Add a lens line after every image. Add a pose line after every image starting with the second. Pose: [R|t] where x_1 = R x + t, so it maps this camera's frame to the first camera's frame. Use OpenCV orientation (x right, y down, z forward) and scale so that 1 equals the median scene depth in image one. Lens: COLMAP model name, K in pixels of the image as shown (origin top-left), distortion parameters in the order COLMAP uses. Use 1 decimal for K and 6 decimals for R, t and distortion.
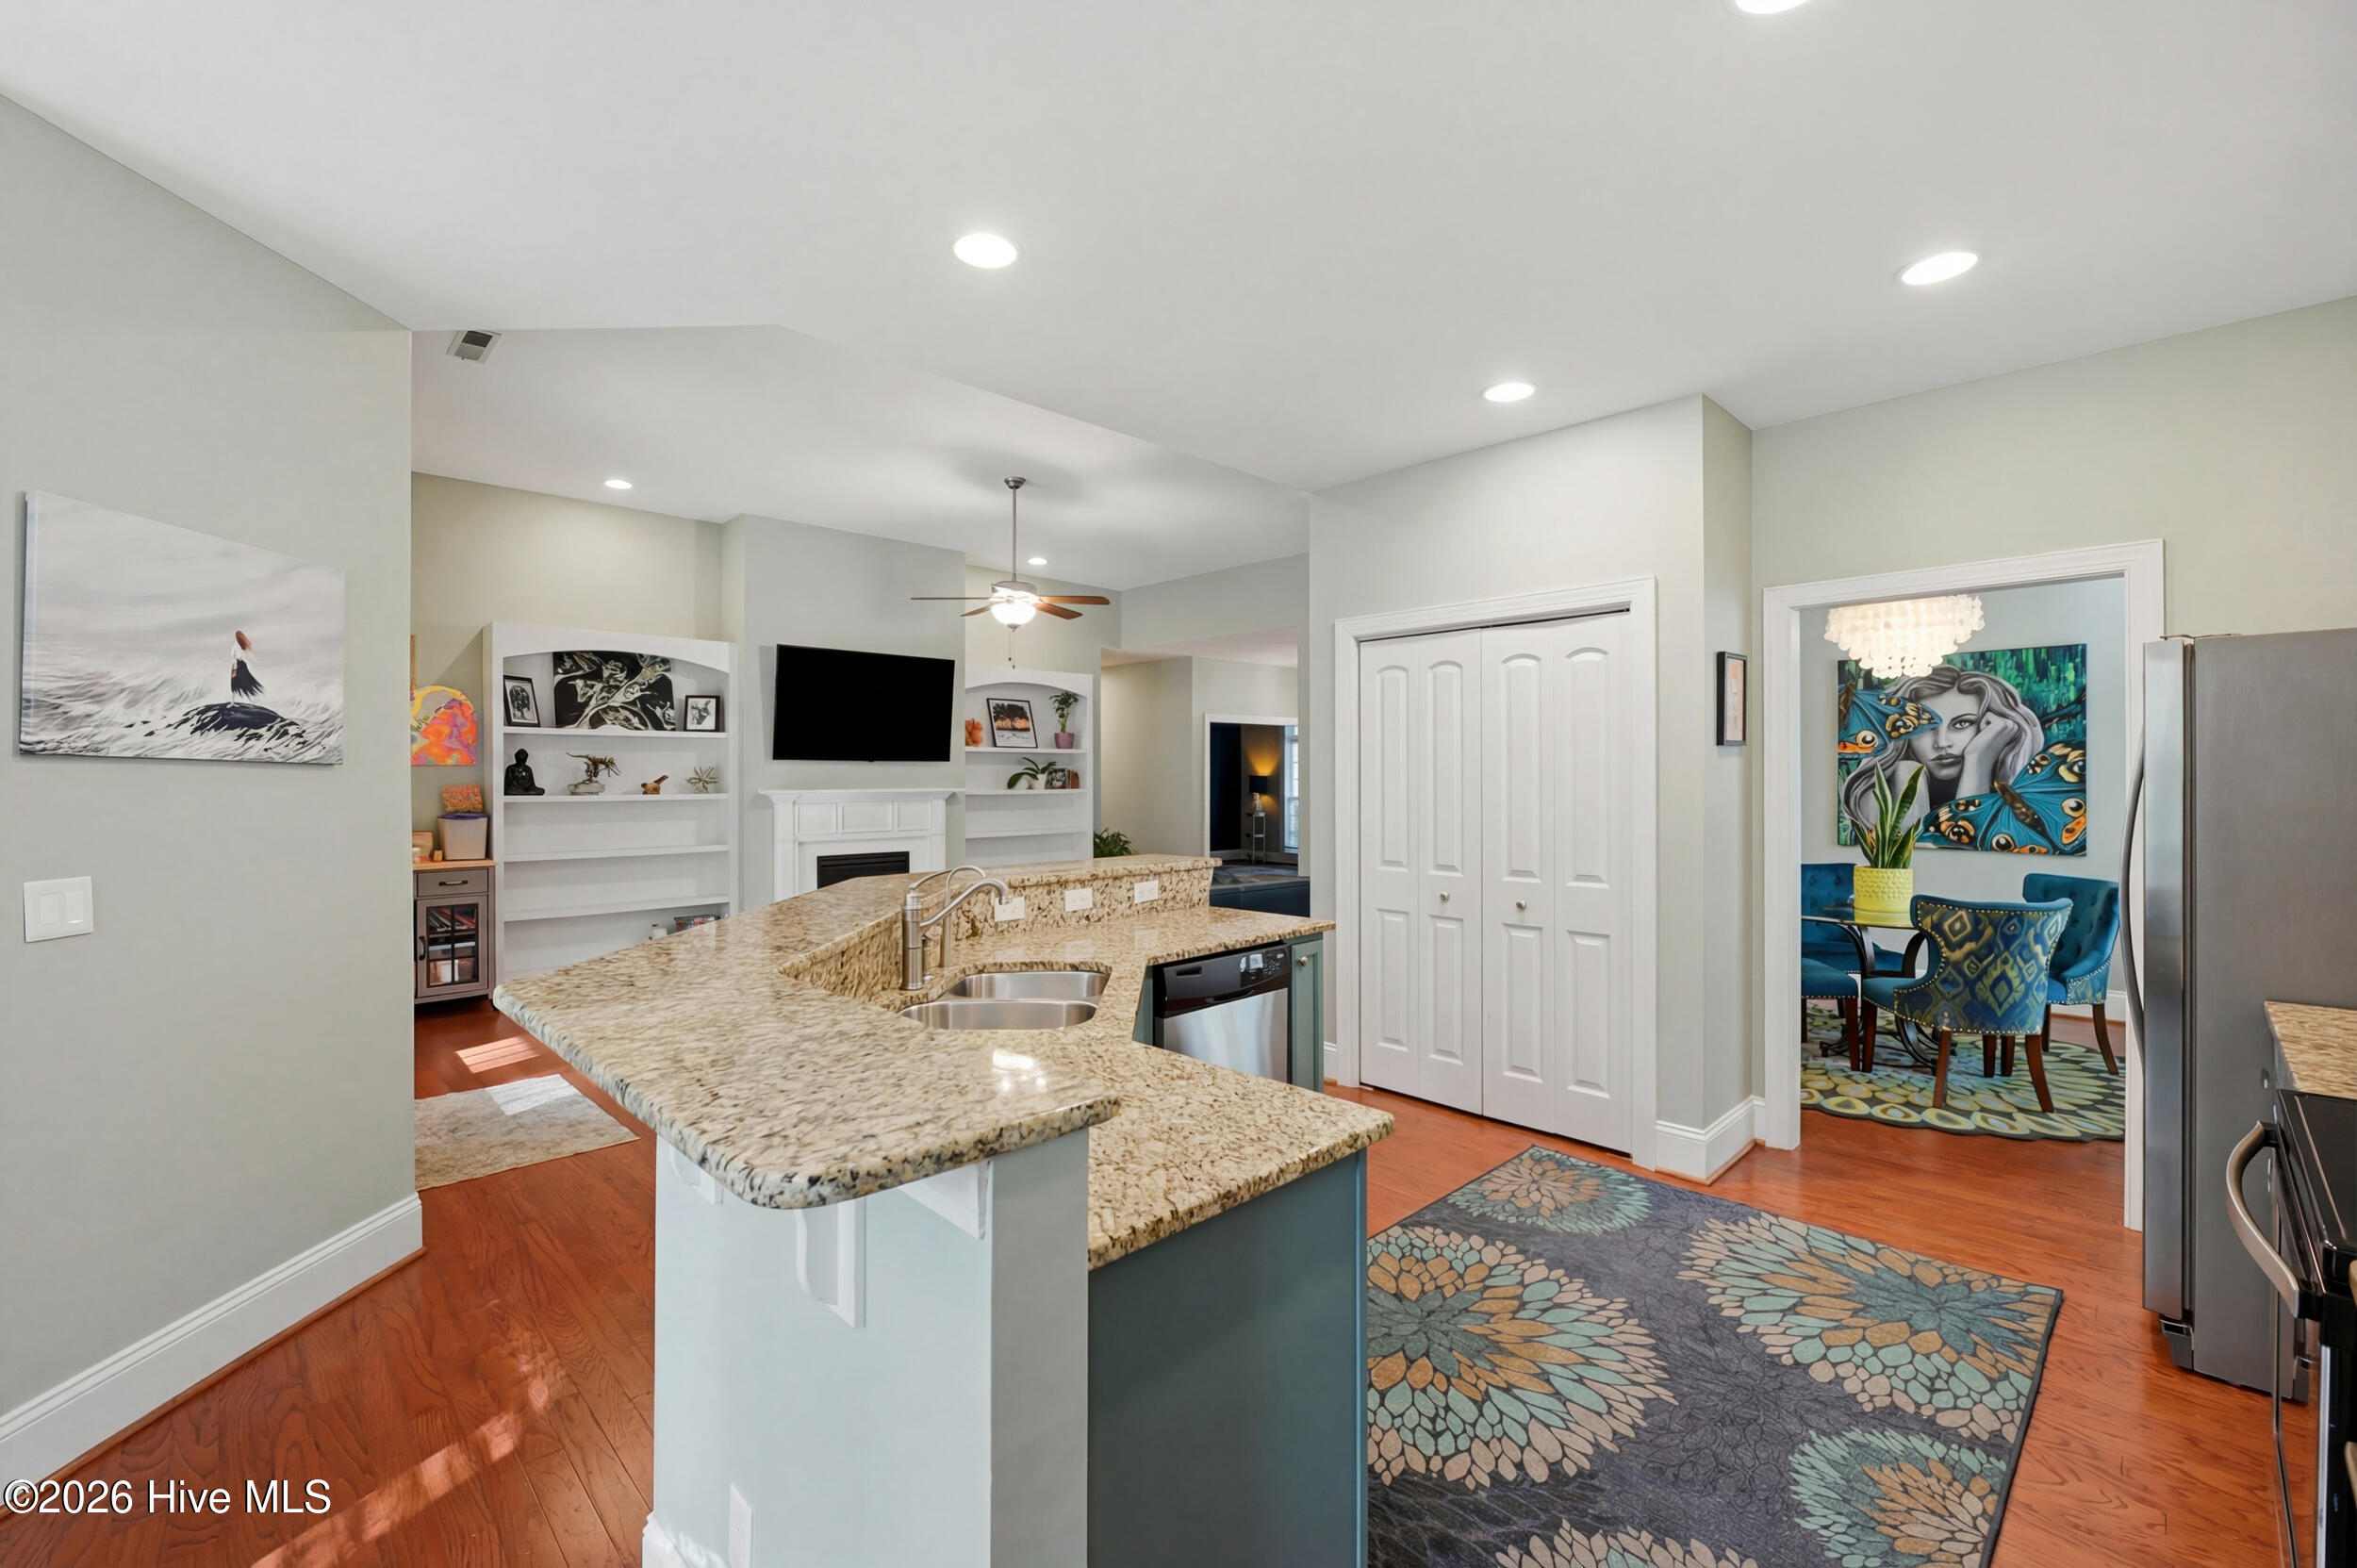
lens RADIAL K [[992.0, 0, 1177.0], [0, 992.0, 780.0], [0, 0, 1]] dist [-0.009380, 0.000175]
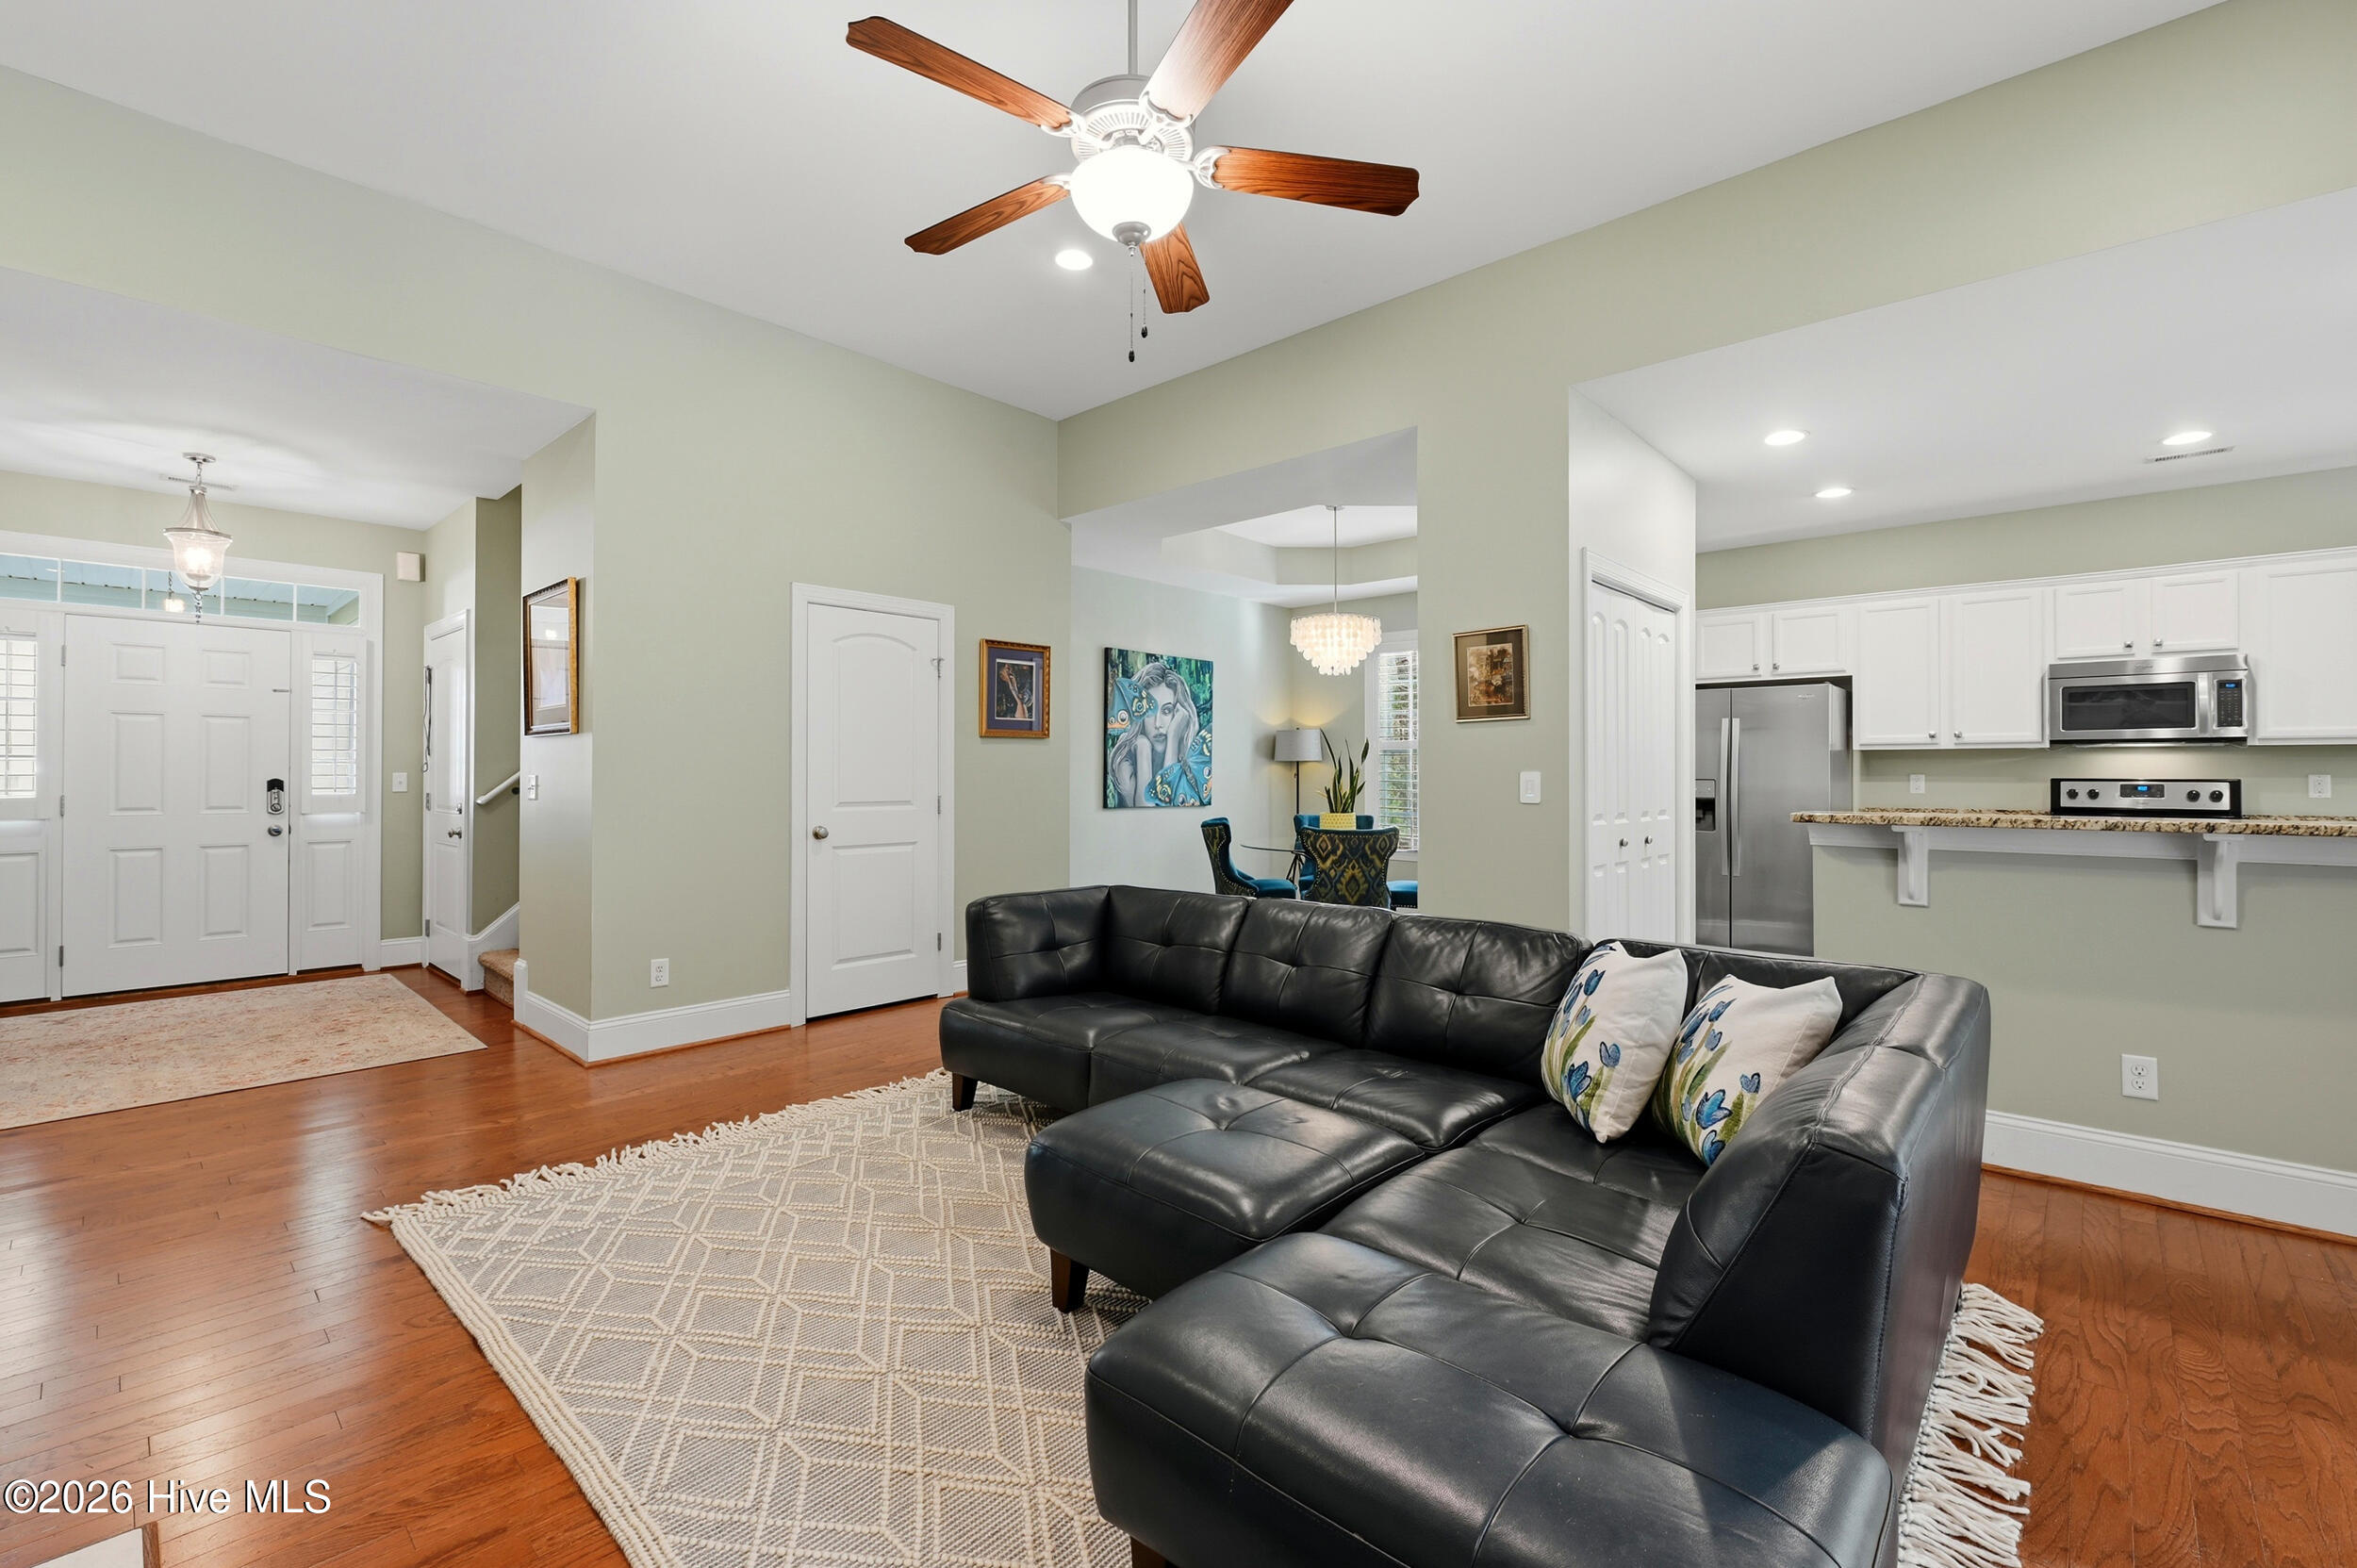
lens RADIAL K [[992.0, 0, 1161.6], [0, 992.0, 796.0], [0, 0, 1]] dist [-0.009380, 0.000175]
pose [[-0.047870, -0.018662, 0.998679, -0.515250], [0.002254, 0.999821, 0.018791, 0.031687], [-0.998851, 0.003151, -0.047819, 1.043791]]
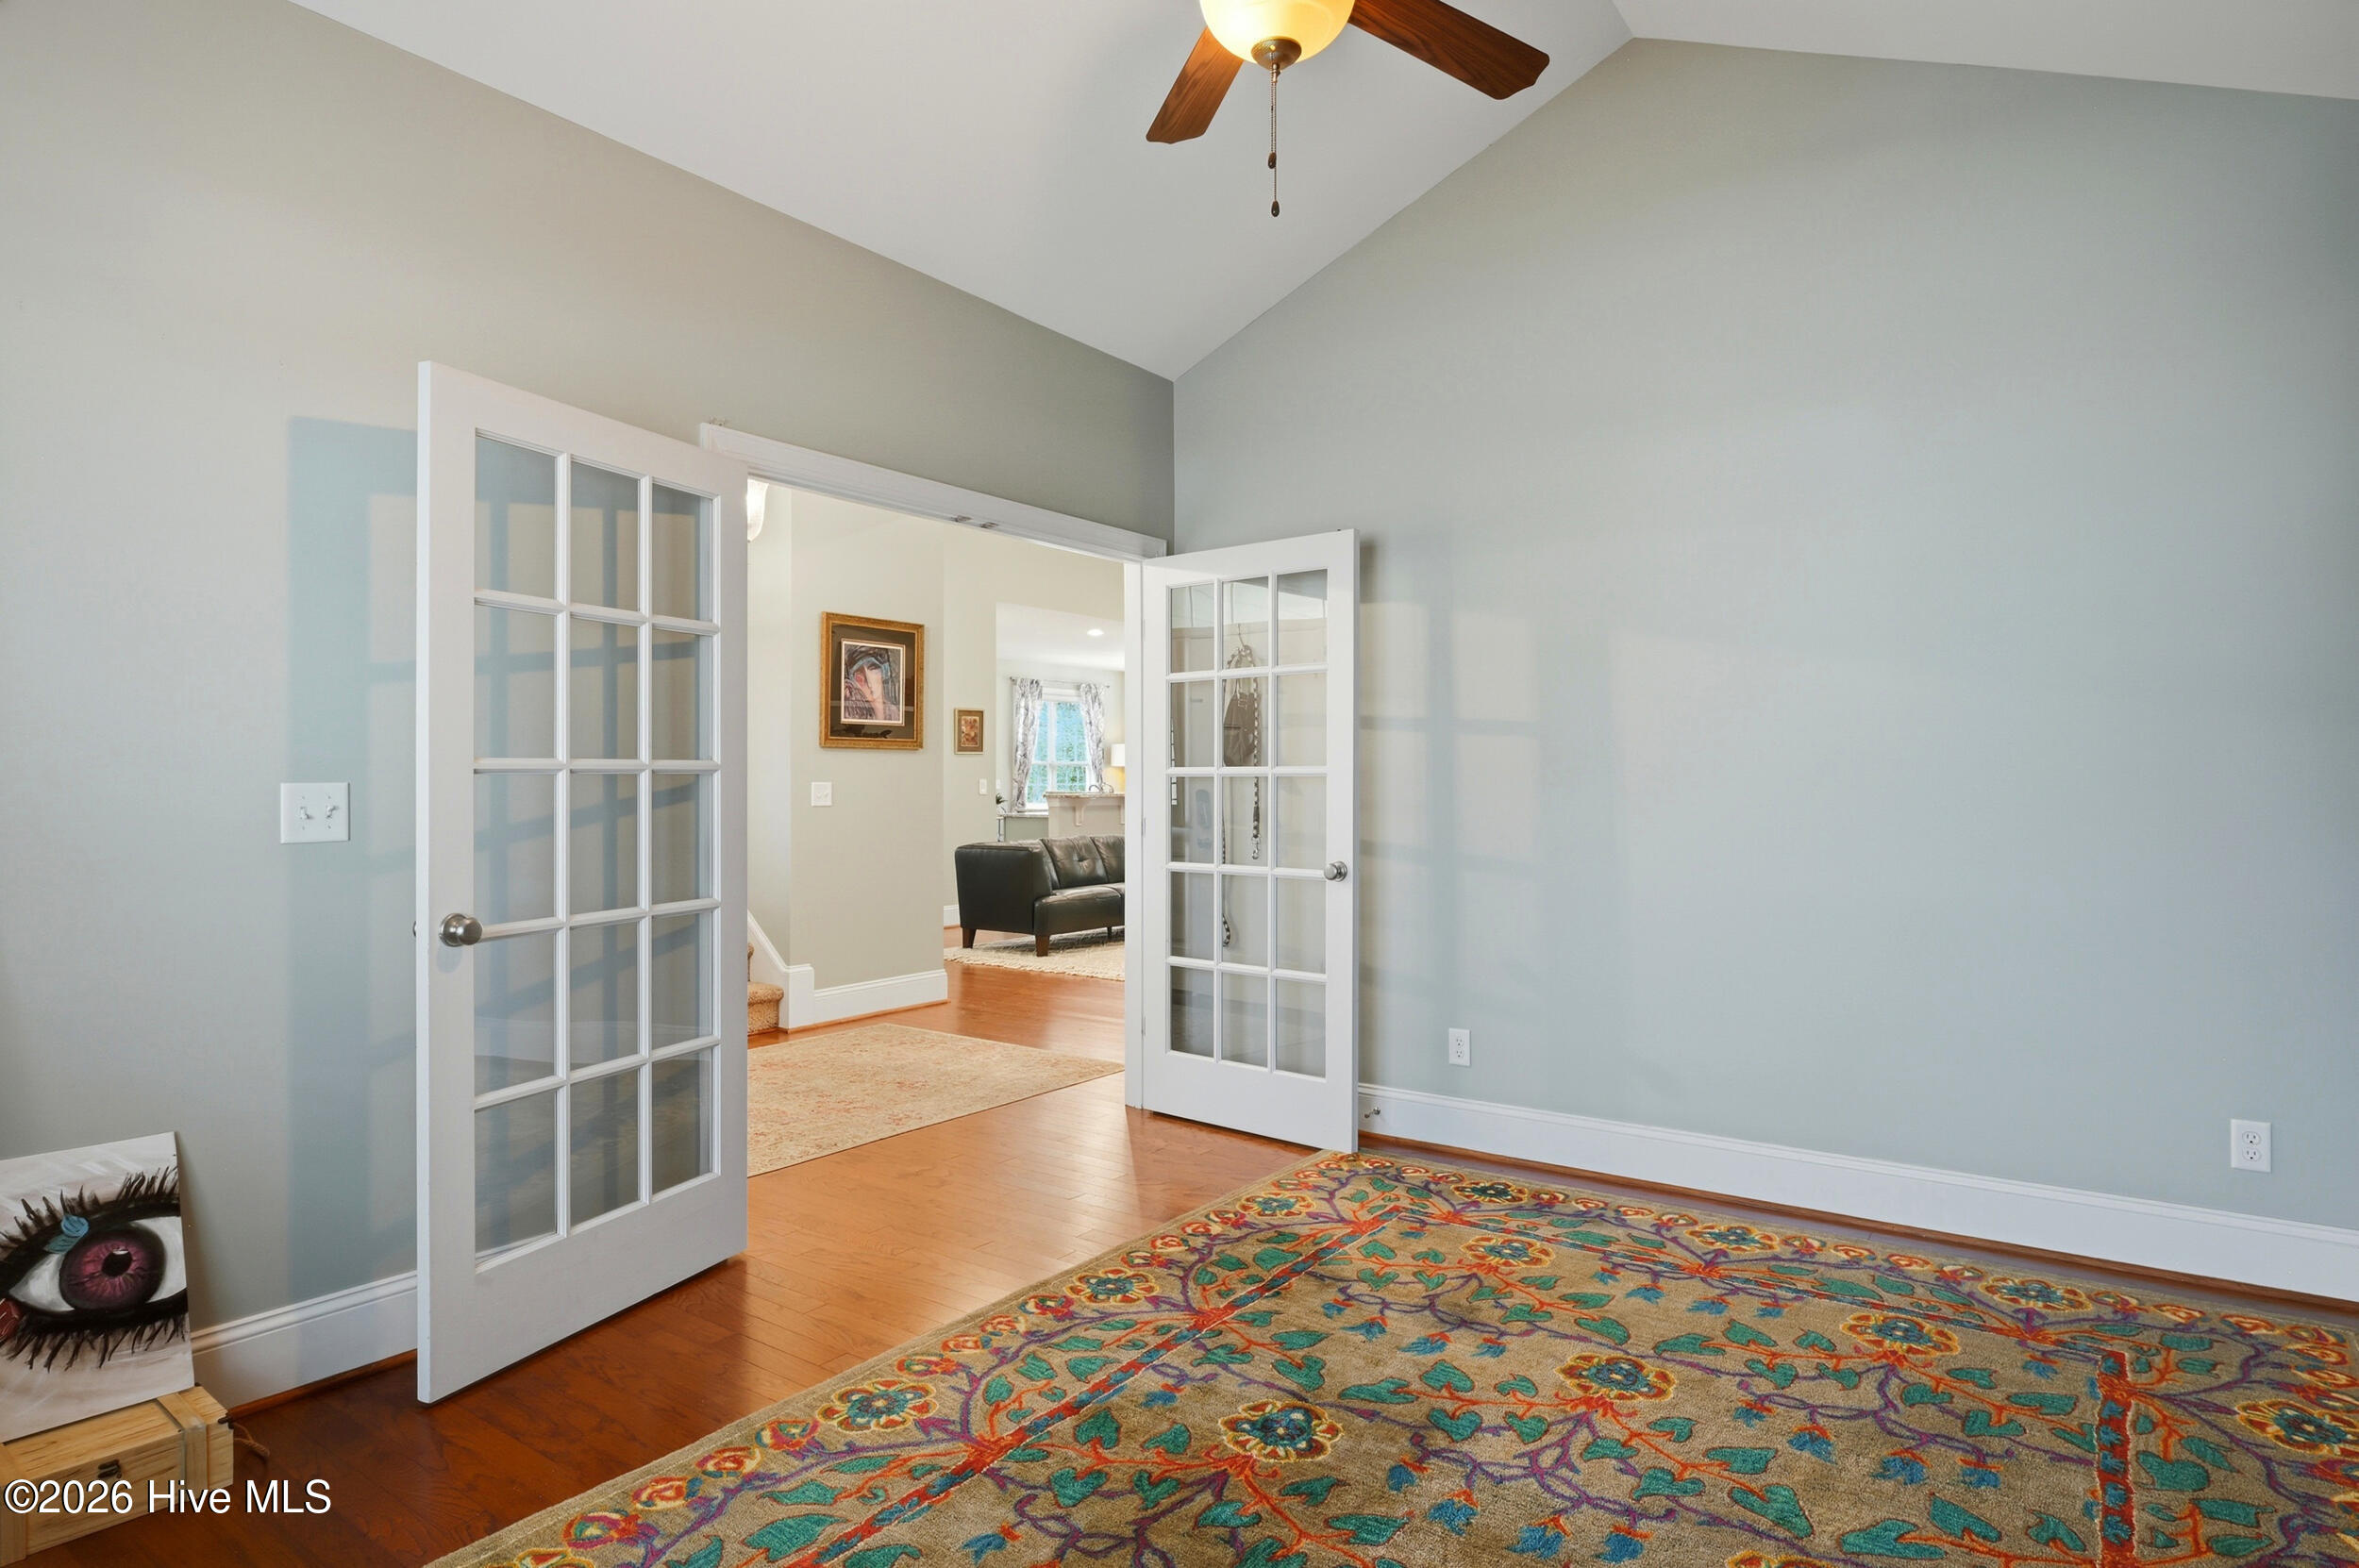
lens RADIAL K [[1360.7, 0, 1184.5], [0, 1360.7, 779.3], [0, 0, 1]] dist [0.000611, 0.000037]
pose [[-0.984522, 0.004919, -0.175192, 0.178265], [0.004286, 0.999983, 0.003990, 0.022335], [0.175209, 0.003177, -0.984526, 2.645598]]
